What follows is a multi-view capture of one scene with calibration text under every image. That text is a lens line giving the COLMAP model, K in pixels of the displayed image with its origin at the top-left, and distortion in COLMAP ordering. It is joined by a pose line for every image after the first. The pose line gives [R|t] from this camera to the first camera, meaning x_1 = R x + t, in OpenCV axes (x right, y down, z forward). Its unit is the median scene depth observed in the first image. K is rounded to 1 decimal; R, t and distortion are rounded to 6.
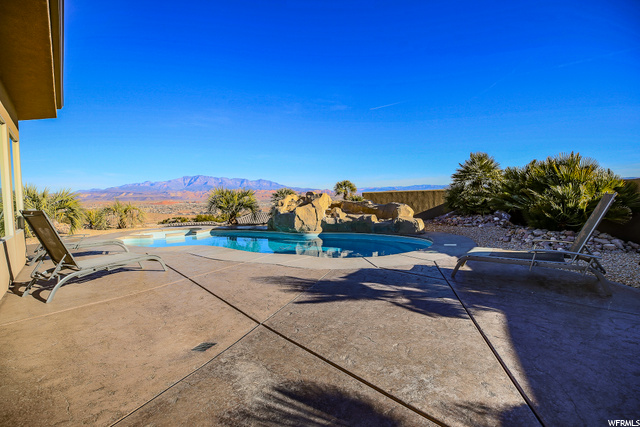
lens RADIAL K [[312.9, 0, 320.0], [0, 312.9, 213.5], [0, 0, 1]] dist [-0.034734, 0.008739]
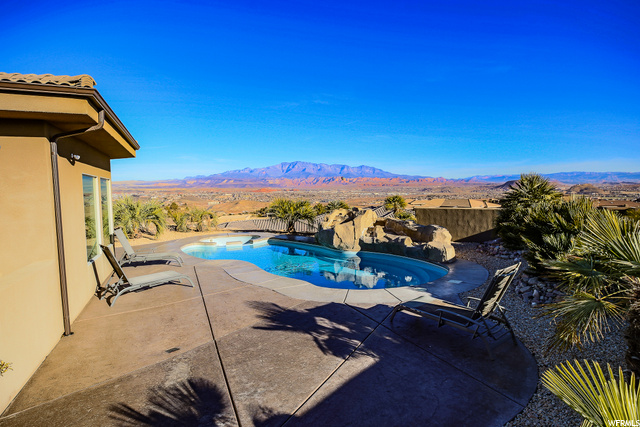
lens RADIAL K [[355.6, 0, 320.0], [0, 355.6, 213.5], [0, 0, 1]] dist [-0.031114, 0.000345]
pose [[0.953657, 0.033032, -0.299076, 0.220240], [-0.025205, 0.999232, 0.029994, -0.090158], [0.299838, -0.021066, 0.953758, -0.129524]]
